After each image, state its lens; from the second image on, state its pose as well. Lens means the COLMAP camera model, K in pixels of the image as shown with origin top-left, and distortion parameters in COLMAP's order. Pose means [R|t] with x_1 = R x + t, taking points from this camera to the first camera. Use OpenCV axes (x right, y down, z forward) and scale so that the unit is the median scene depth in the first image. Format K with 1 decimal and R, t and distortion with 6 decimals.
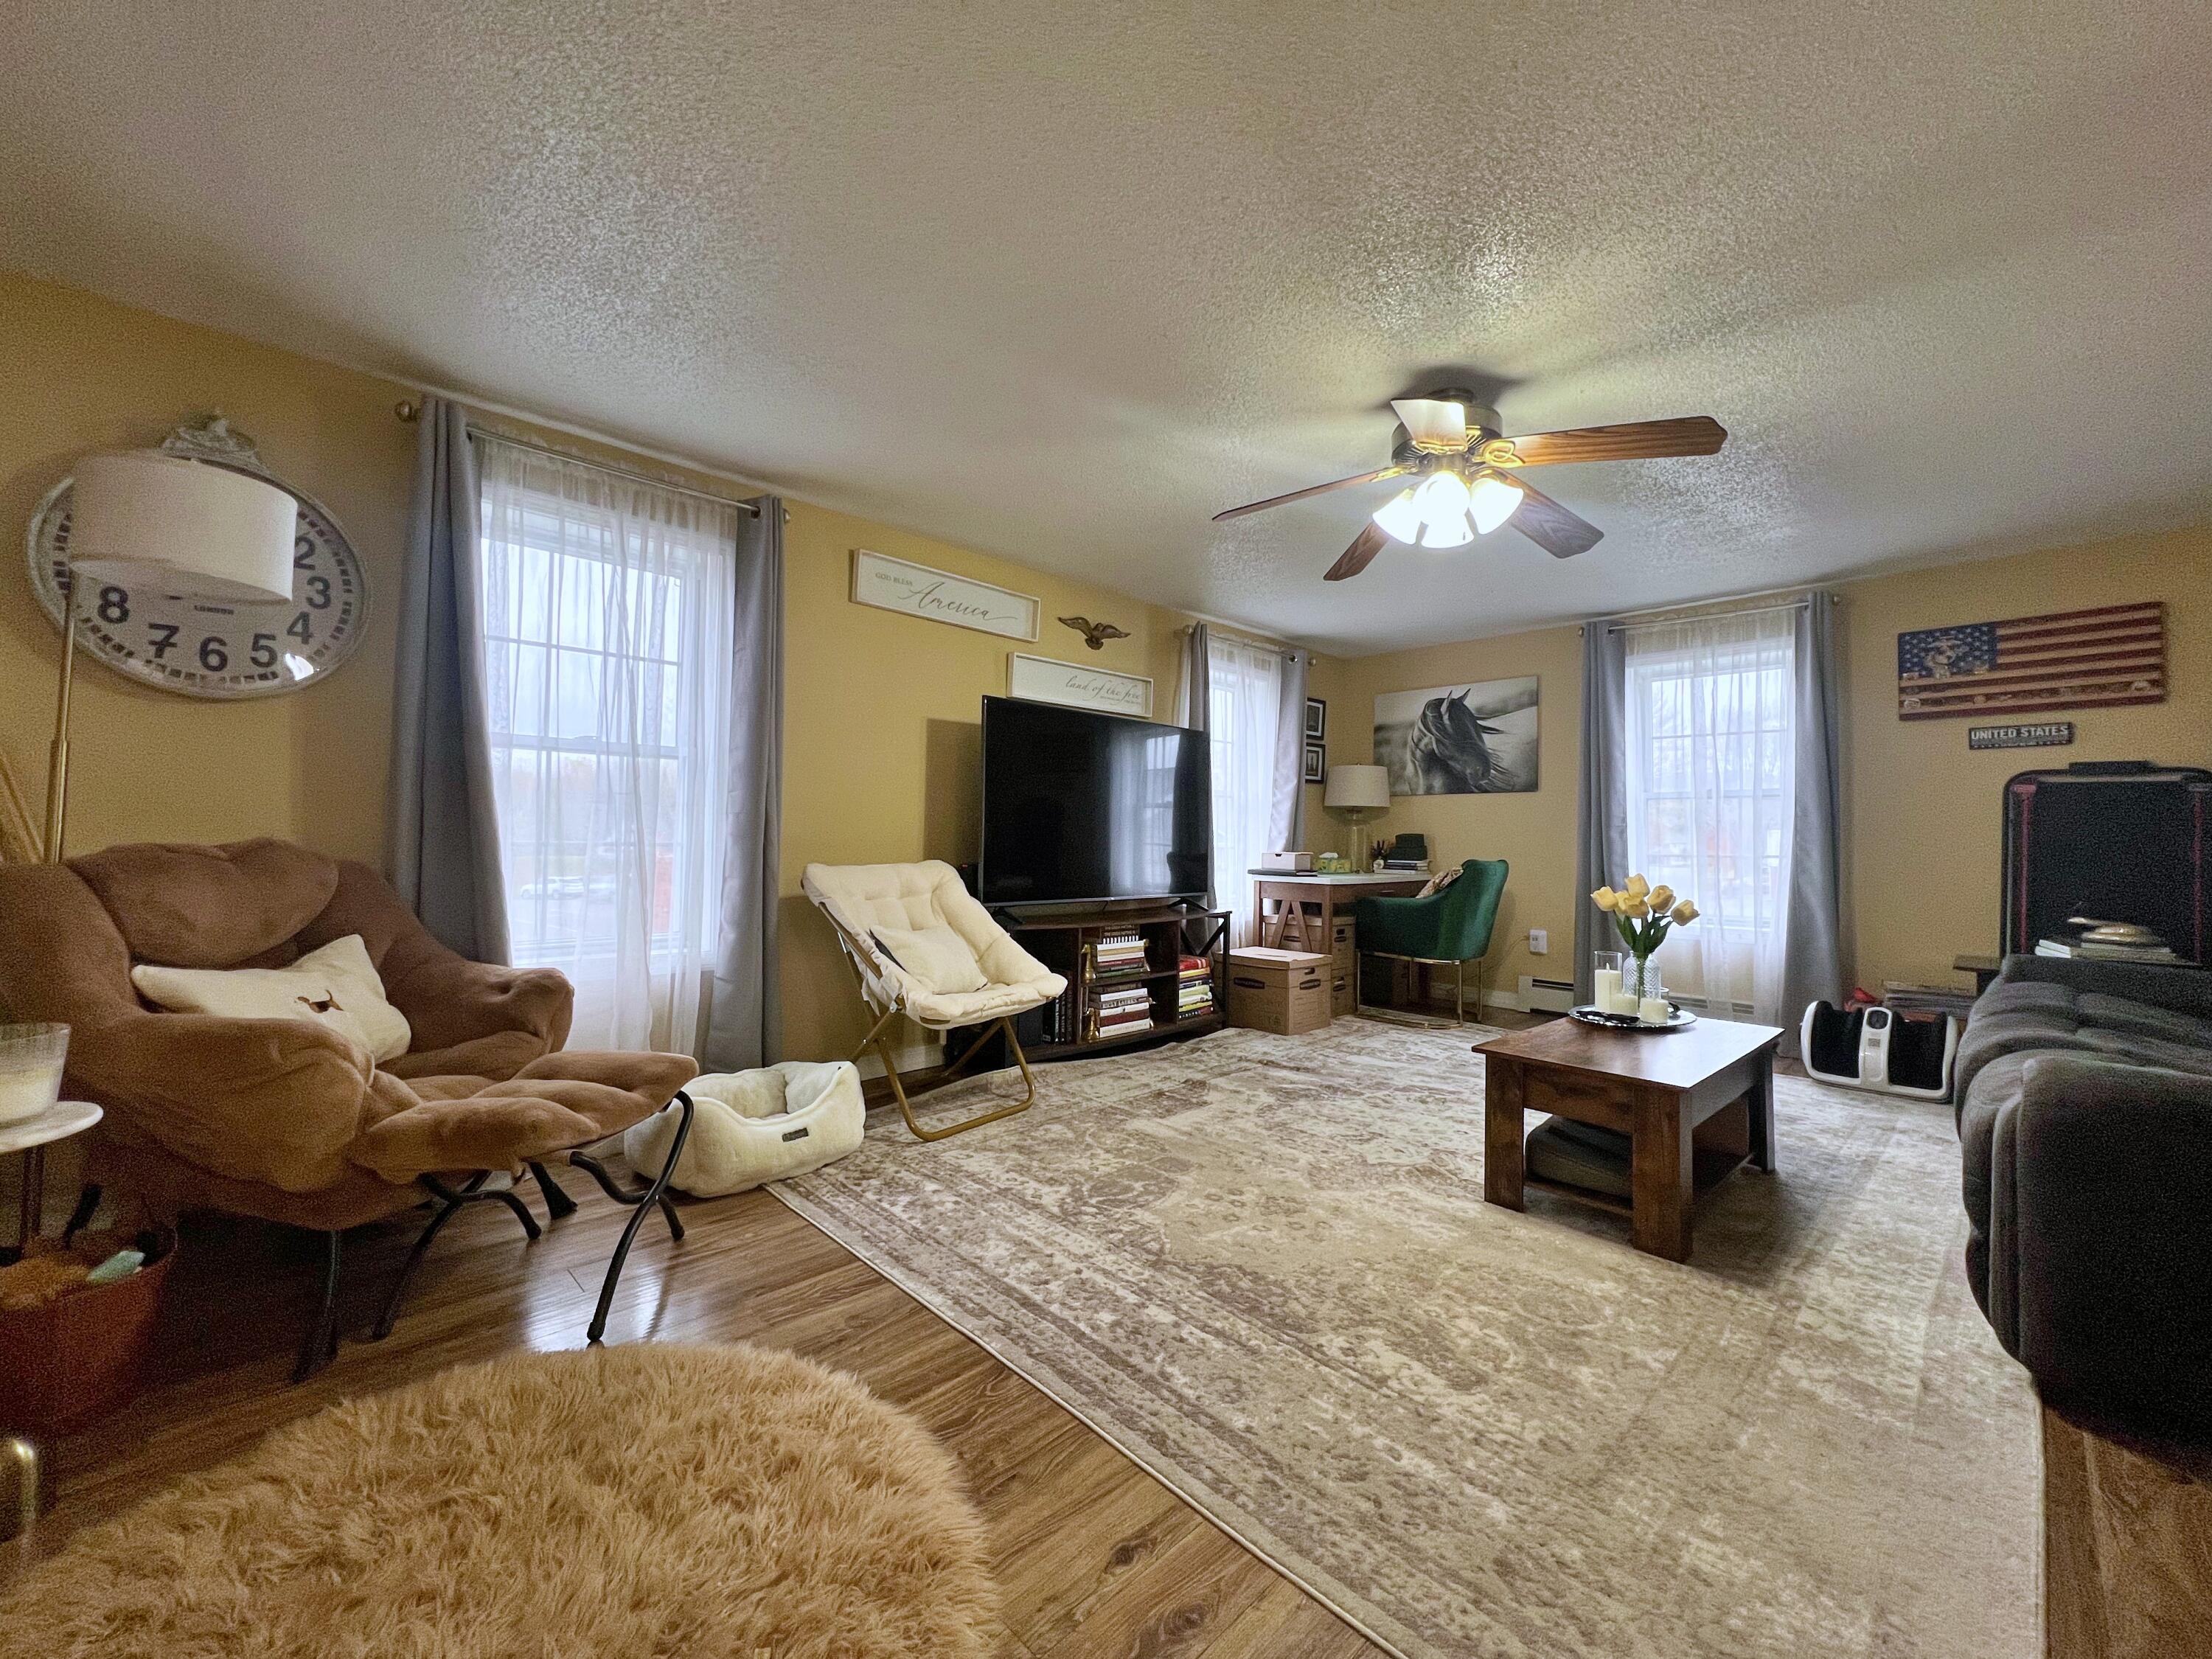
lens RADIAL K [[886.2, 0, 1101.4], [0, 886.2, 822.6], [0, 0, 1]] dist [-0.000900, 0.000373]
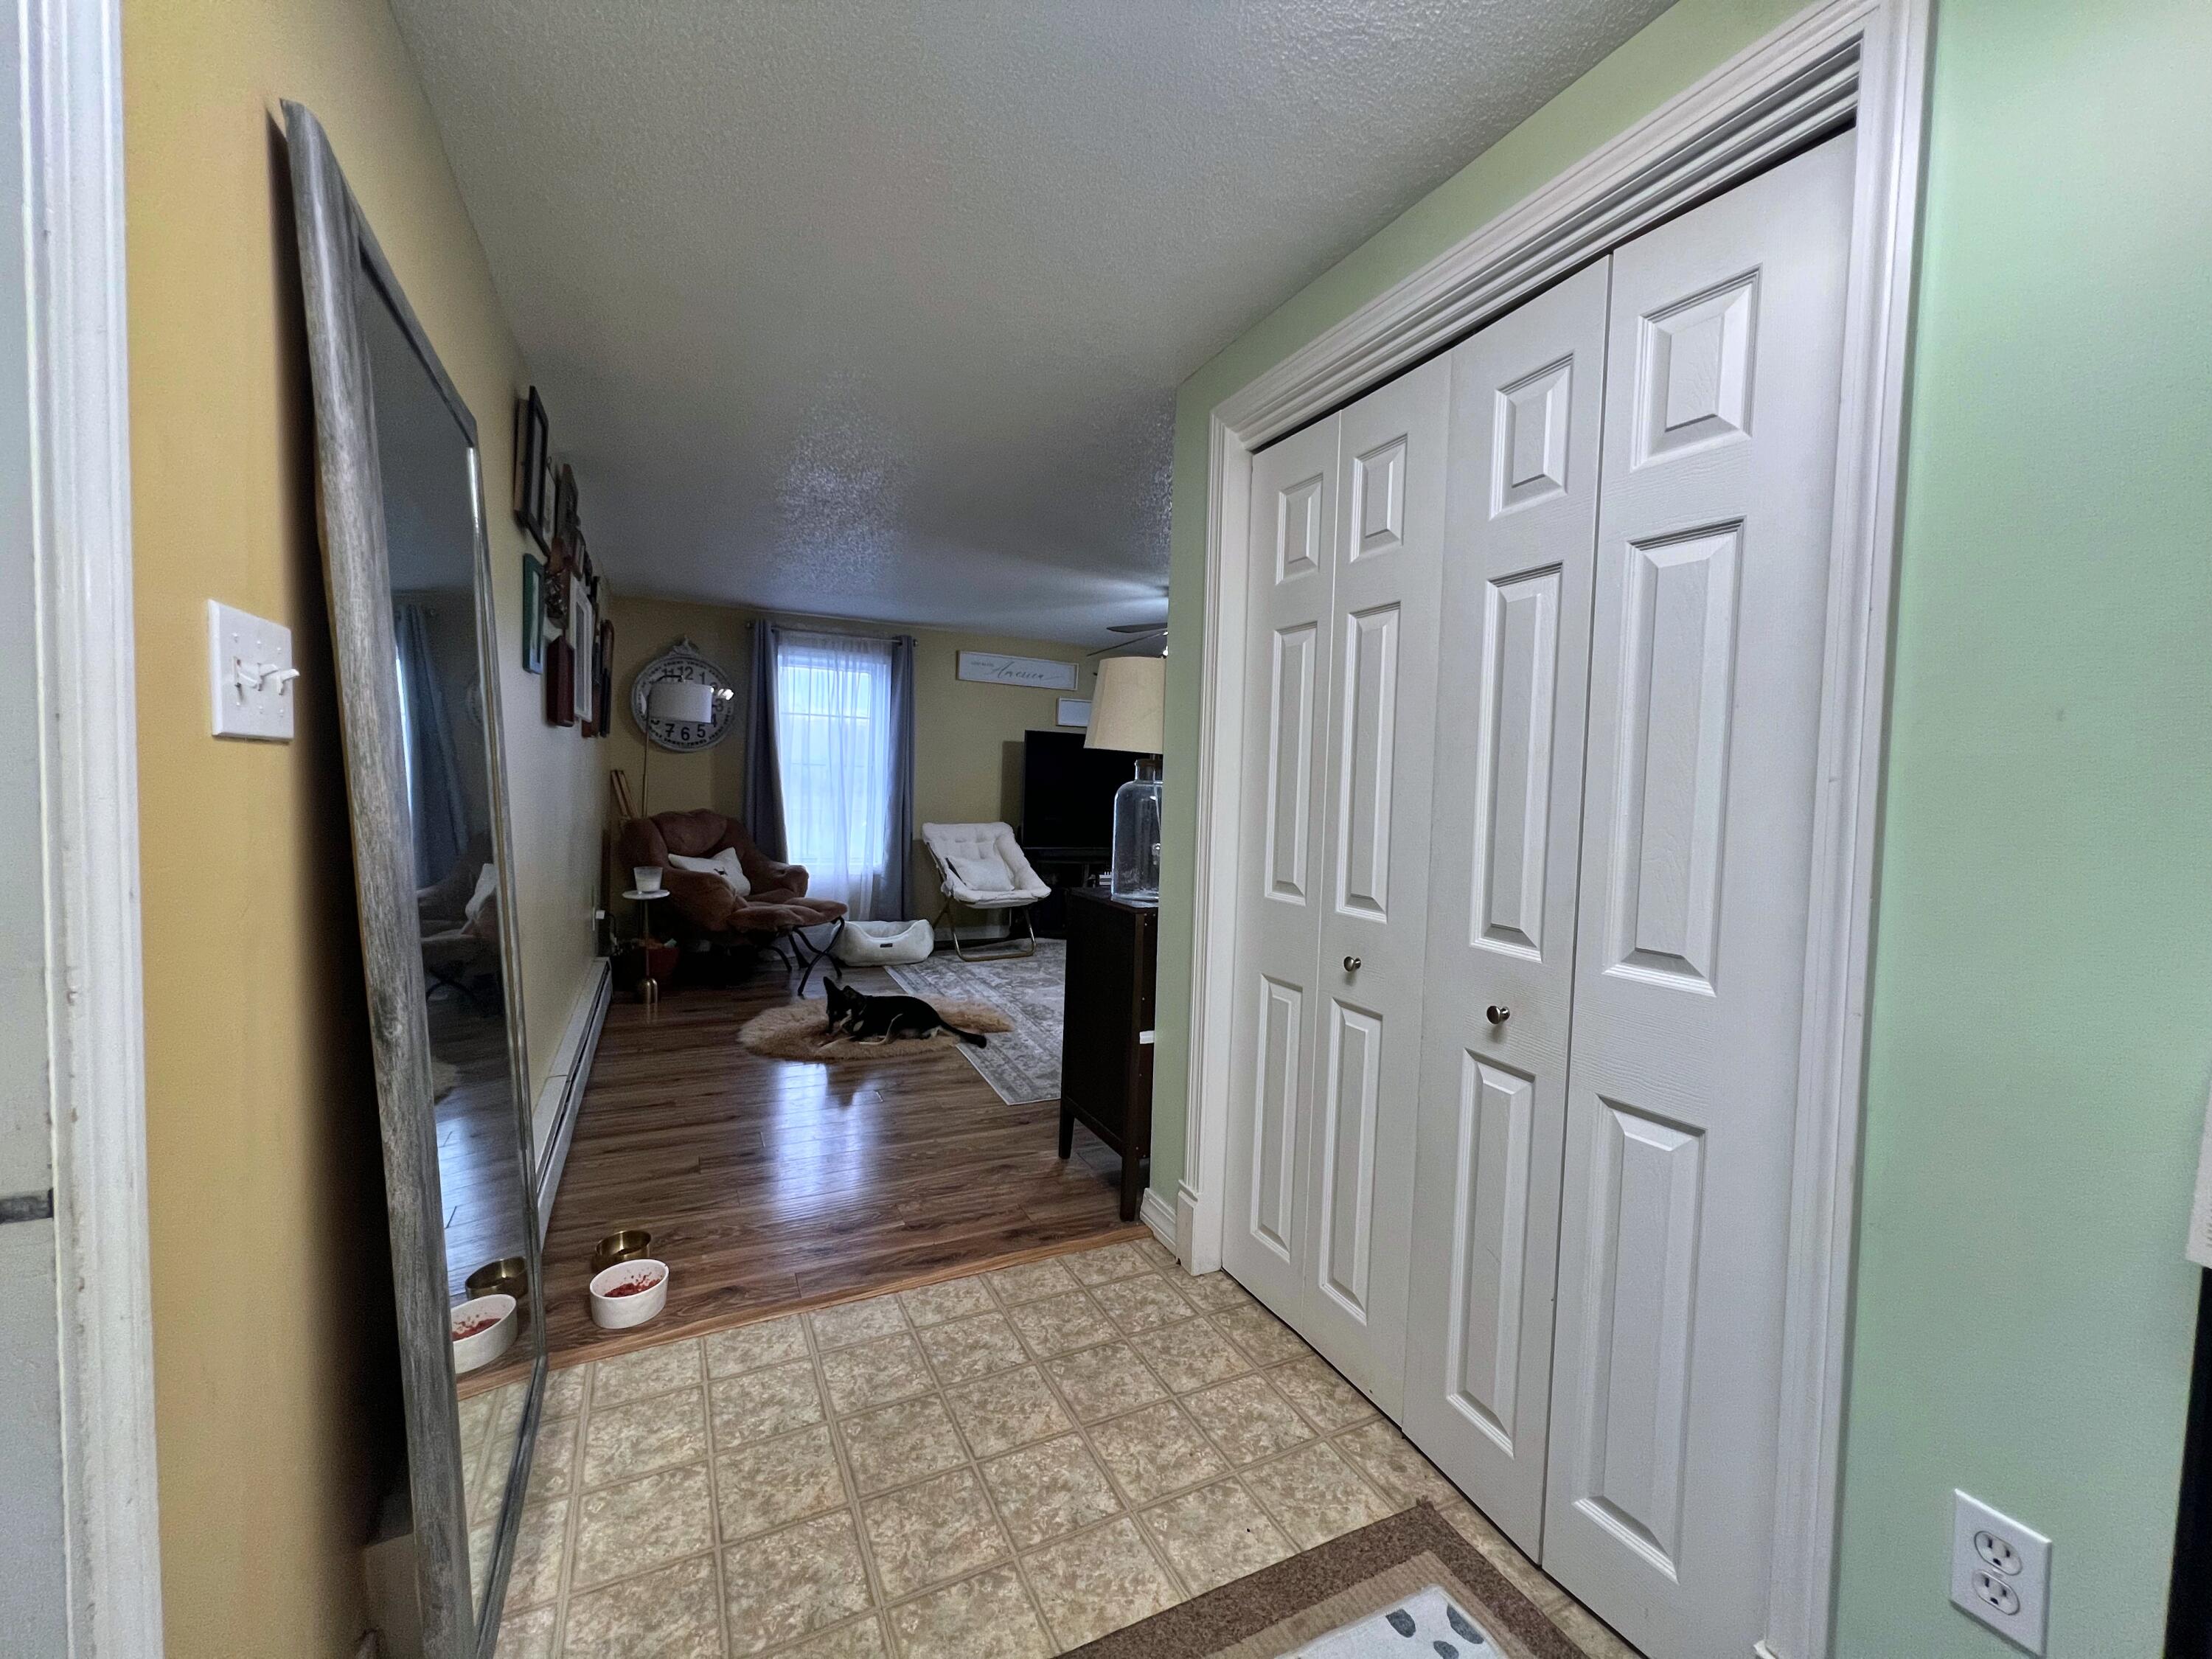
lens RADIAL K [[886.2, 0, 1098.1], [0, 886.2, 830.5], [0, 0, 1]] dist [-0.000900, 0.000373]
pose [[0.947519, 0.035439, -0.317730, 0.554279], [-0.014519, 0.997582, 0.067970, -0.063519], [0.319371, -0.059790, 0.945742, -0.616739]]
